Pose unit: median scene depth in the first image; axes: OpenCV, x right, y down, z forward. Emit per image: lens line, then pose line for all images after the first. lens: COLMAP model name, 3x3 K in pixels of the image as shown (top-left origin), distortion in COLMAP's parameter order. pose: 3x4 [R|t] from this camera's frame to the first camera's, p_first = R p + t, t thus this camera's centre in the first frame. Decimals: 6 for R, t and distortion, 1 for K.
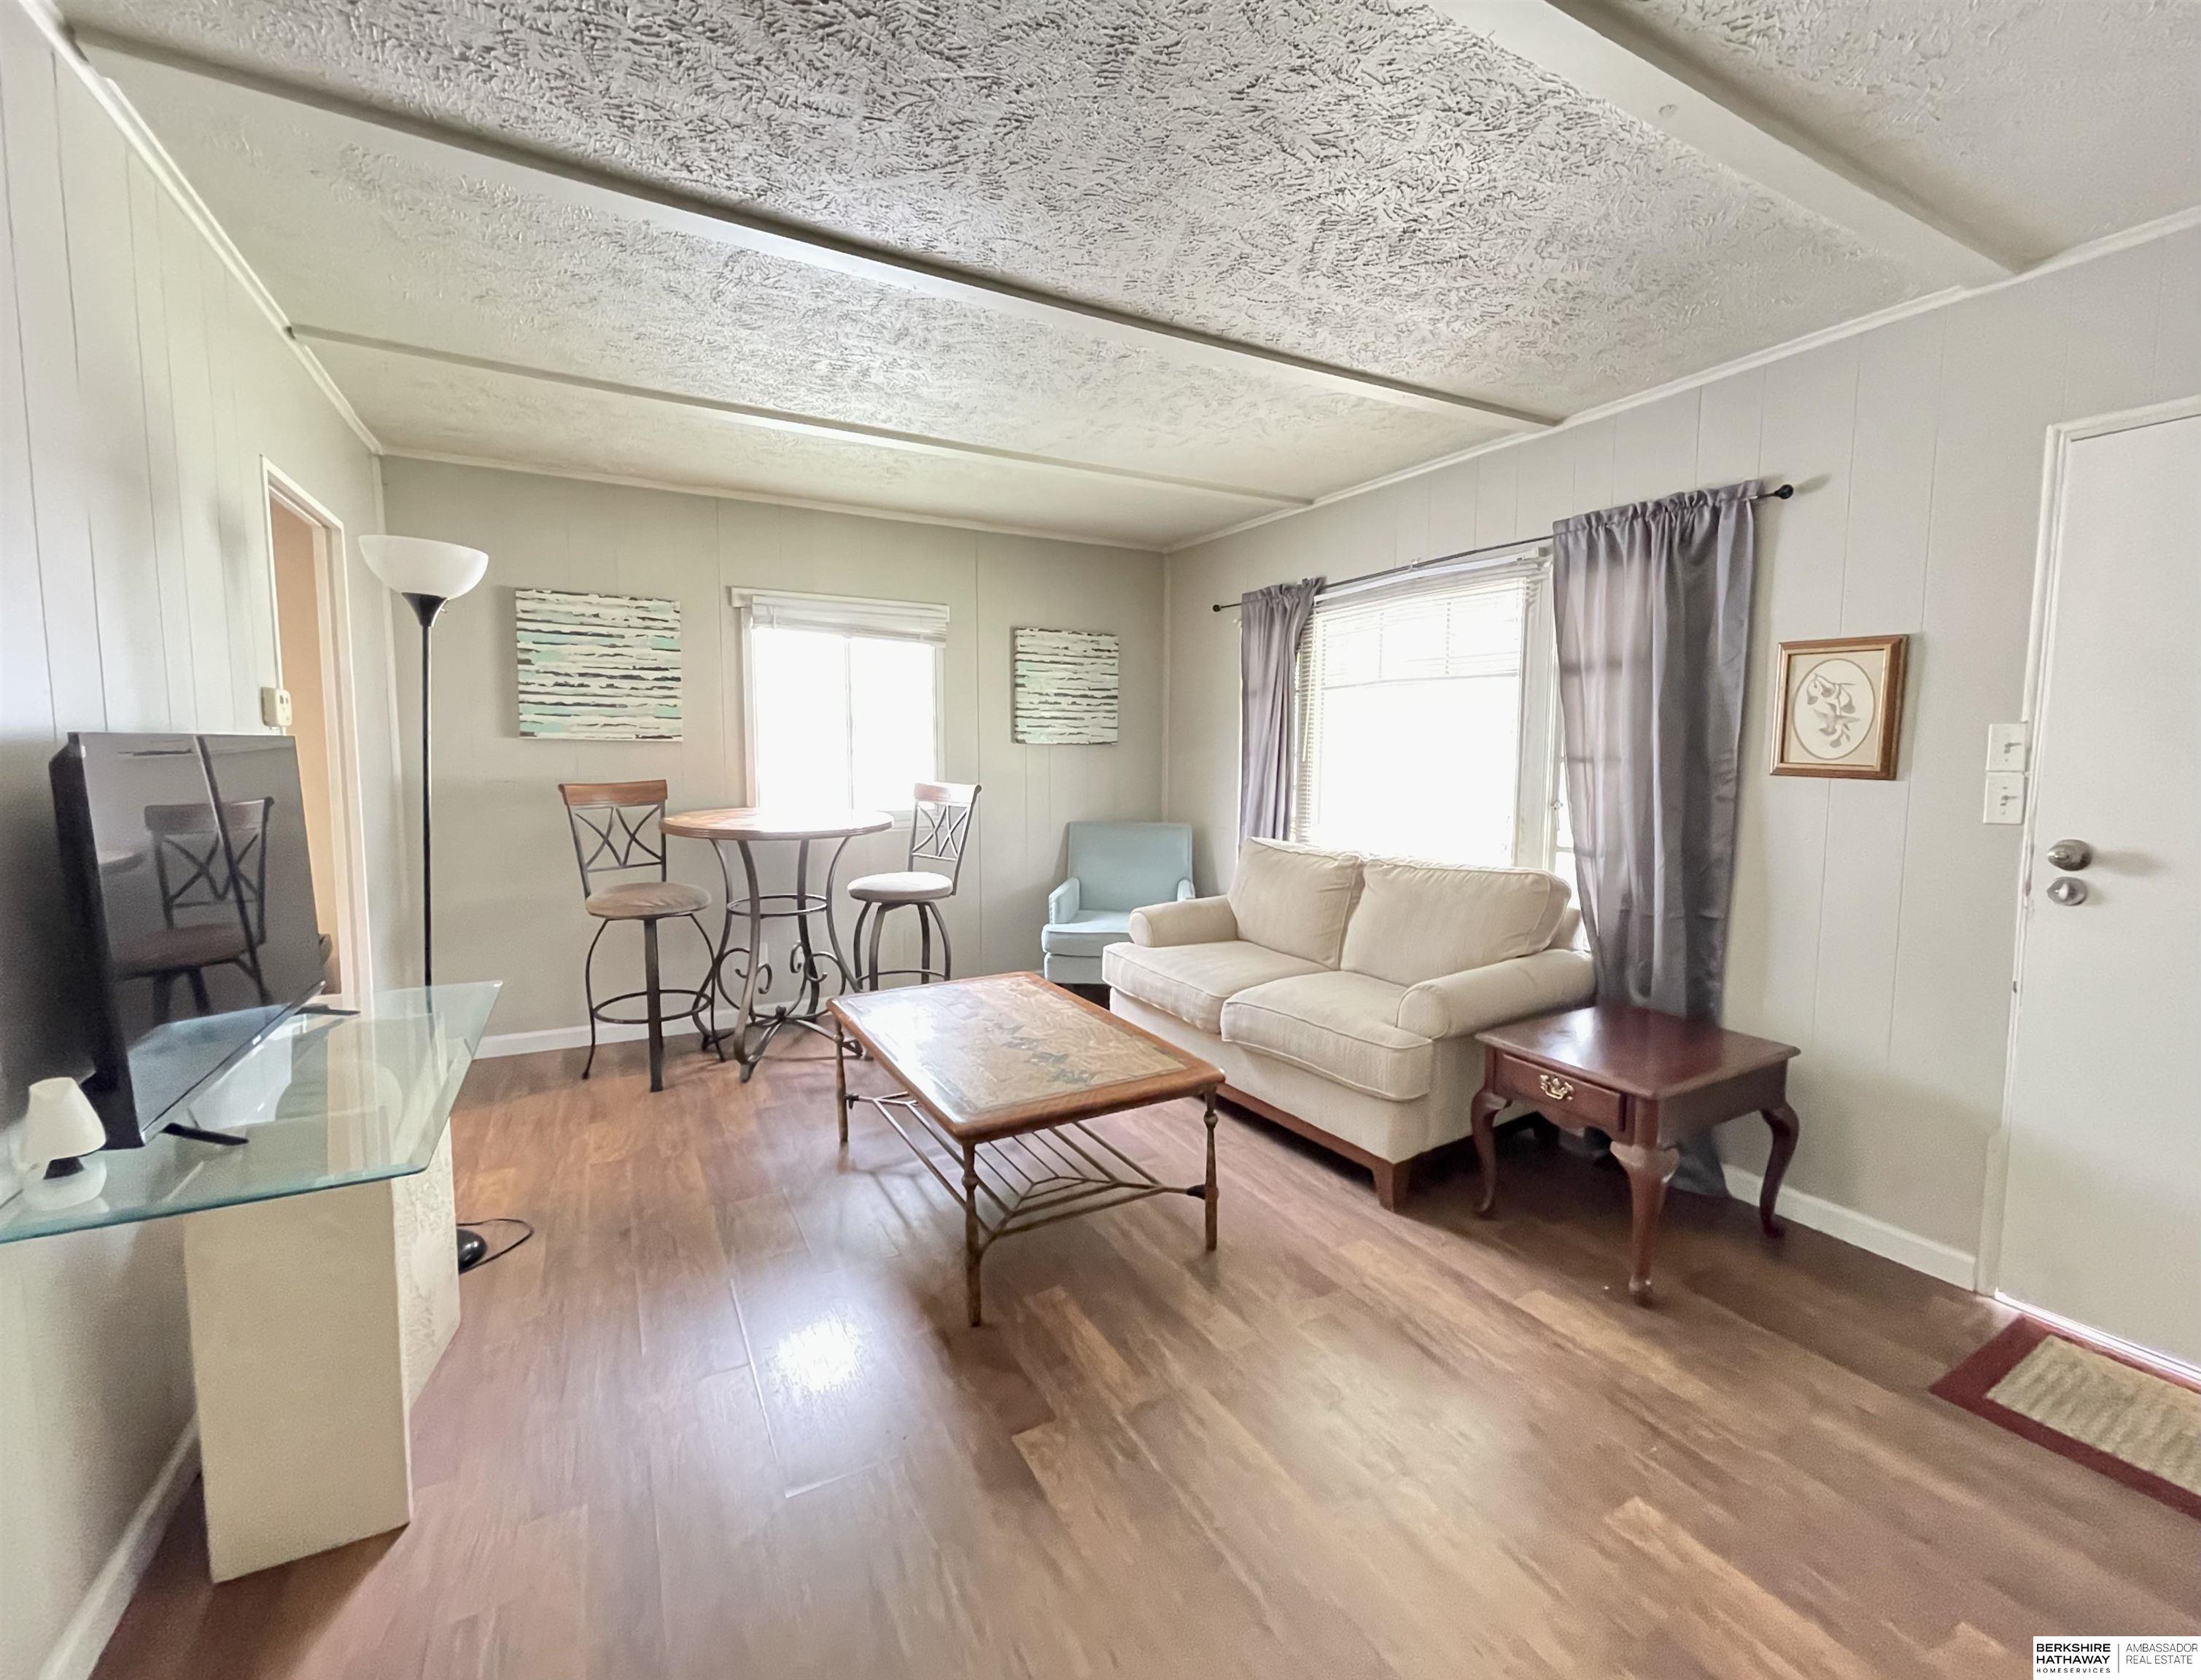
lens RADIAL K [[986.5, 0, 1113.3], [0, 986.5, 832.5], [0, 0, 1]] dist [-0.004543, -0.001091]
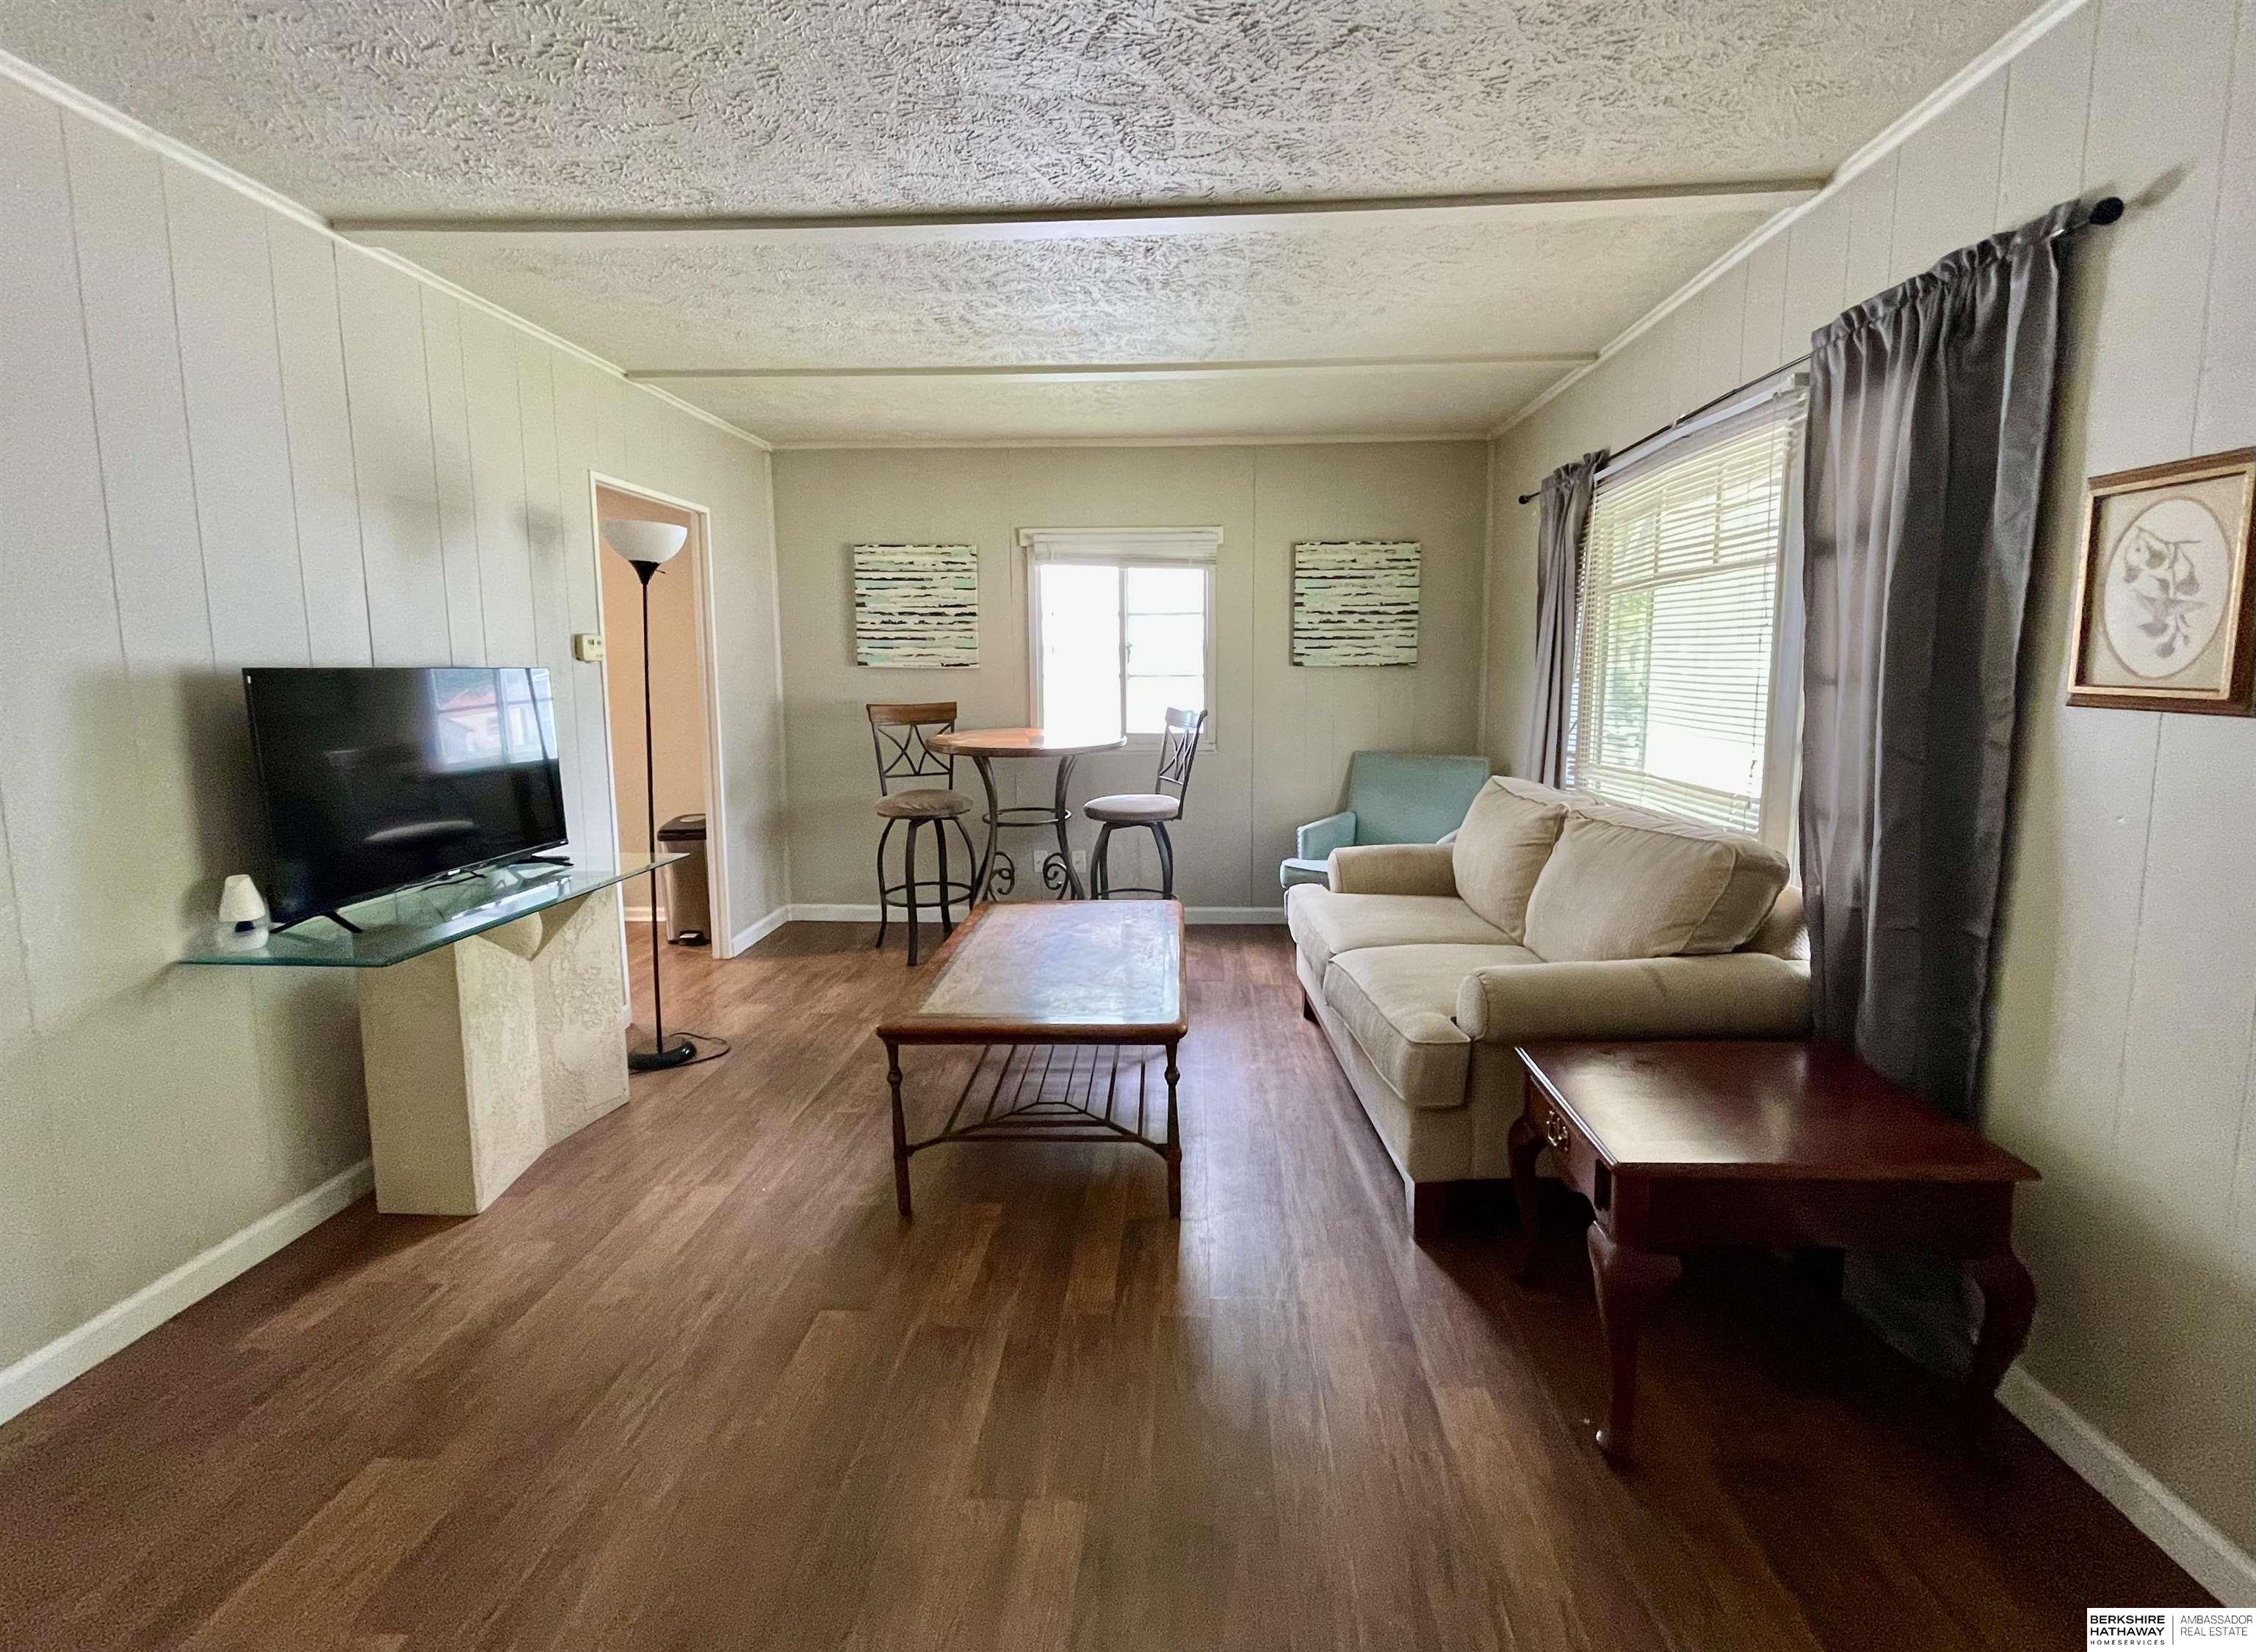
lens RADIAL K [[1006.9, 0, 1161.7], [0, 1006.9, 783.3], [0, 0, 1]] dist [-0.005806, 0.000094]
pose [[0.834189, 0.051522, -0.549067, 0.424128], [-0.038041, 0.998631, 0.035912, -0.009906], [0.550166, -0.009070, 0.835006, 0.154424]]
